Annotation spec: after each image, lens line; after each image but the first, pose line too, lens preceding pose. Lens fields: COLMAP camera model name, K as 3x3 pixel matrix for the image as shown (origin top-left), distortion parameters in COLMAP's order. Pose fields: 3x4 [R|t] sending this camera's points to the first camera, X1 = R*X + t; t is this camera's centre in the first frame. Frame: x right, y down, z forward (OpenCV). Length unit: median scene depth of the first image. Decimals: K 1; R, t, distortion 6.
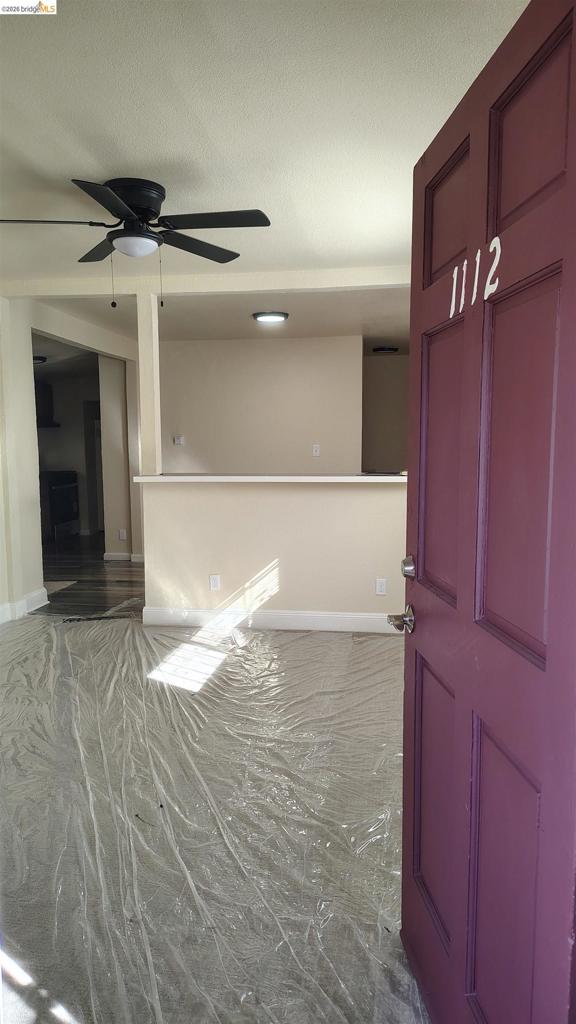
lens RADIAL K [[702.0, 0, 289.1], [0, 702.0, 513.9], [0, 0, 1]] dist [0.008338, 0.001697]
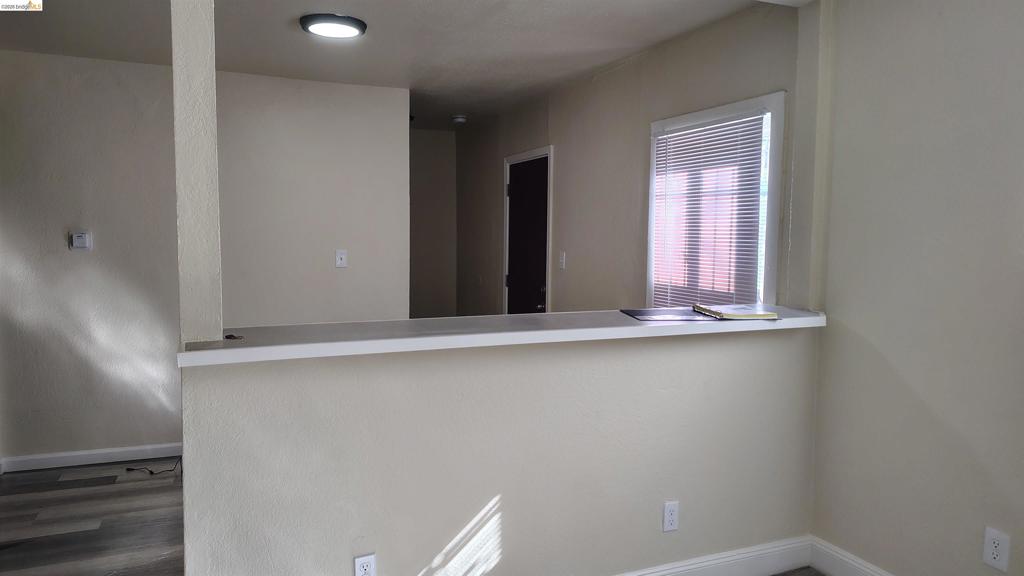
lens RADIAL K [[702.0, 0, 511.0], [0, 702.0, 286.8], [0, 0, 1]] dist [0.008338, 0.001697]
pose [[0.827275, -0.026189, 0.561187, -0.281892], [0.037370, 0.999266, -0.008456, -0.079566], [-0.560553, 0.027967, 0.827646, 0.569919]]
